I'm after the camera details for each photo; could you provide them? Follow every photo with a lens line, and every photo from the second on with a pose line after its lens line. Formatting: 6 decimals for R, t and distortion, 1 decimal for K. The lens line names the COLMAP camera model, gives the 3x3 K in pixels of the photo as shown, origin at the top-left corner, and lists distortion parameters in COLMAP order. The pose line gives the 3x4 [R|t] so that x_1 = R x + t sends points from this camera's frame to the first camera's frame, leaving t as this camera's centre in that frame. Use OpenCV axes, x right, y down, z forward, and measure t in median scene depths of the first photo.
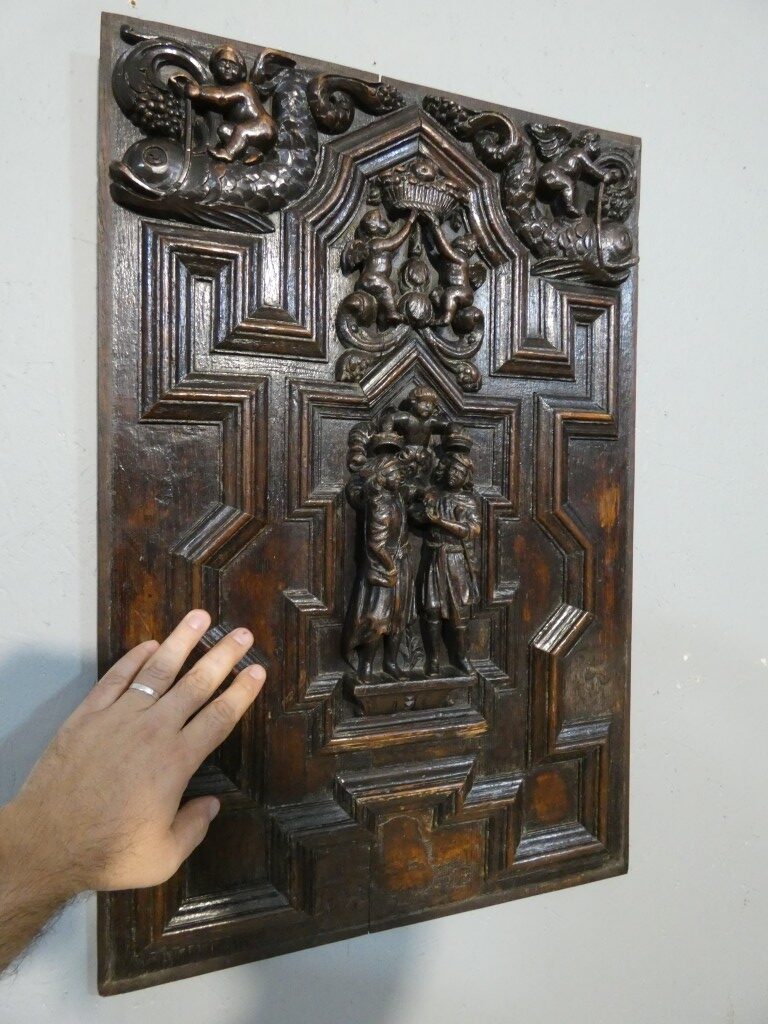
lens RADIAL K [[606.6, 0, 380.7], [0, 606.6, 505.5], [0, 0, 1]] dist [-0.009818, -0.001820]
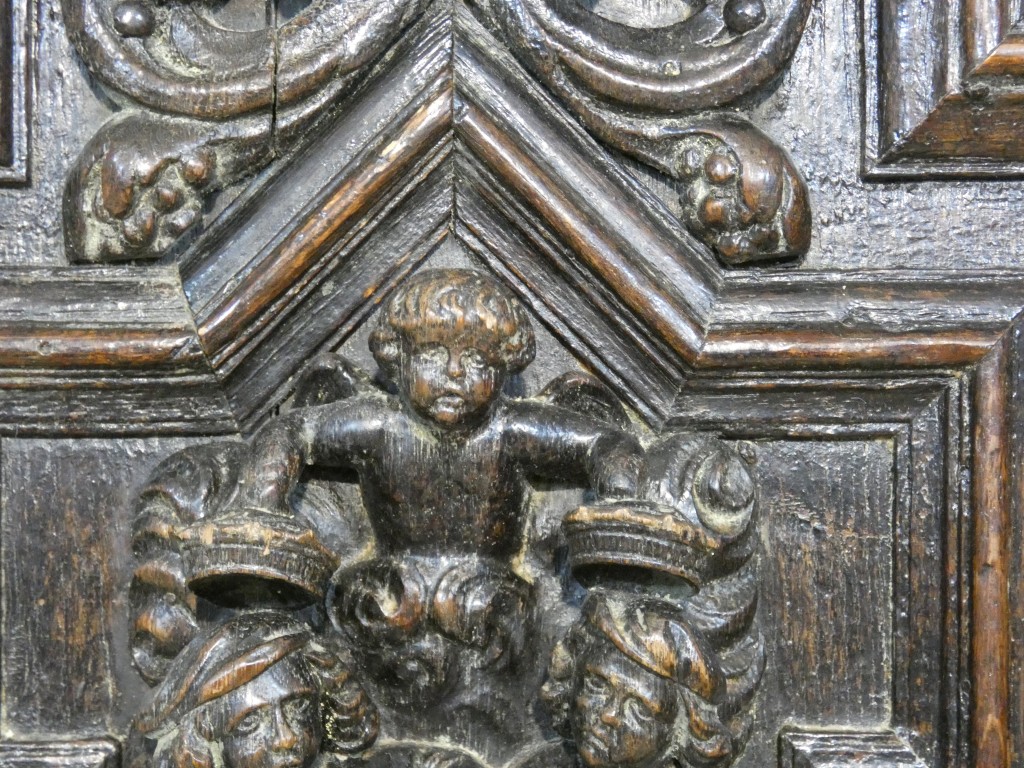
lens RADIAL K [[1843.6, 0, 515.2], [0, 1843.6, 383.1], [0, 0, 1]] dist [0.033053, -0.393161]
pose [[0.953601, -0.024472, -0.300076, 0.271570], [0.010178, 0.998742, -0.049108, -0.126315], [0.300901, 0.043775, 0.952650, 0.415584]]
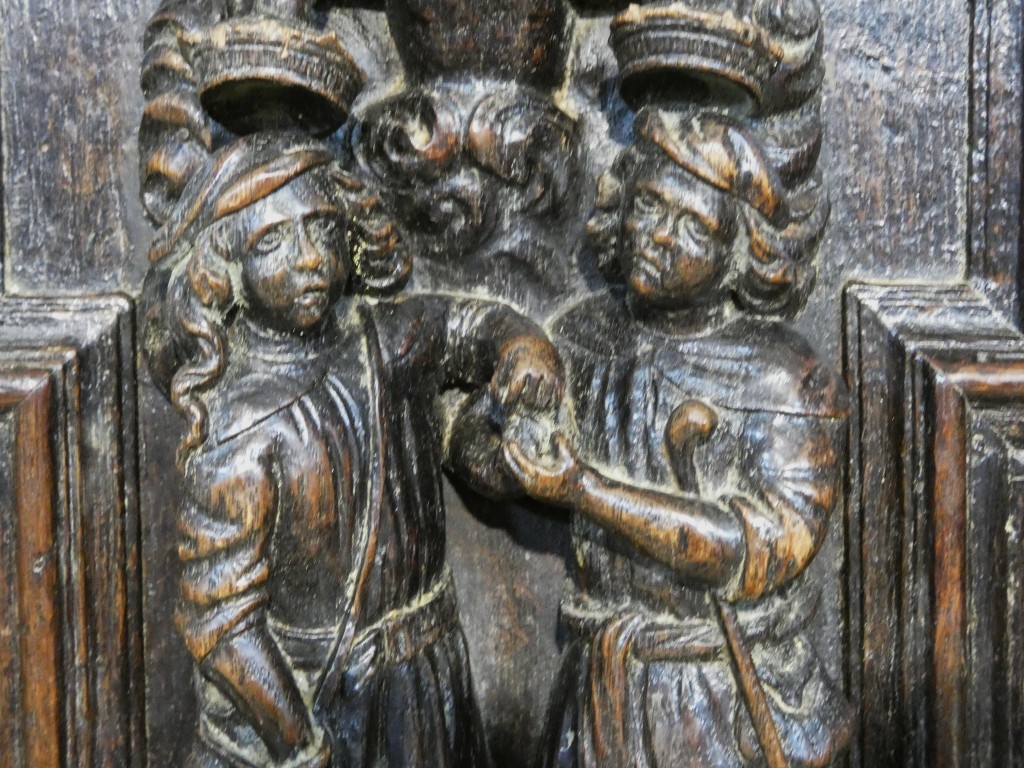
lens RADIAL K [[1835.2, 0, 512.0], [0, 1835.2, 370.4], [0, 0, 1]] dist [0.097960, -1.002135]
pose [[0.947786, -0.001391, -0.318904, 0.250757], [0.017080, 0.998777, 0.046406, -0.035874], [0.318450, -0.049429, 0.946650, 0.465285]]
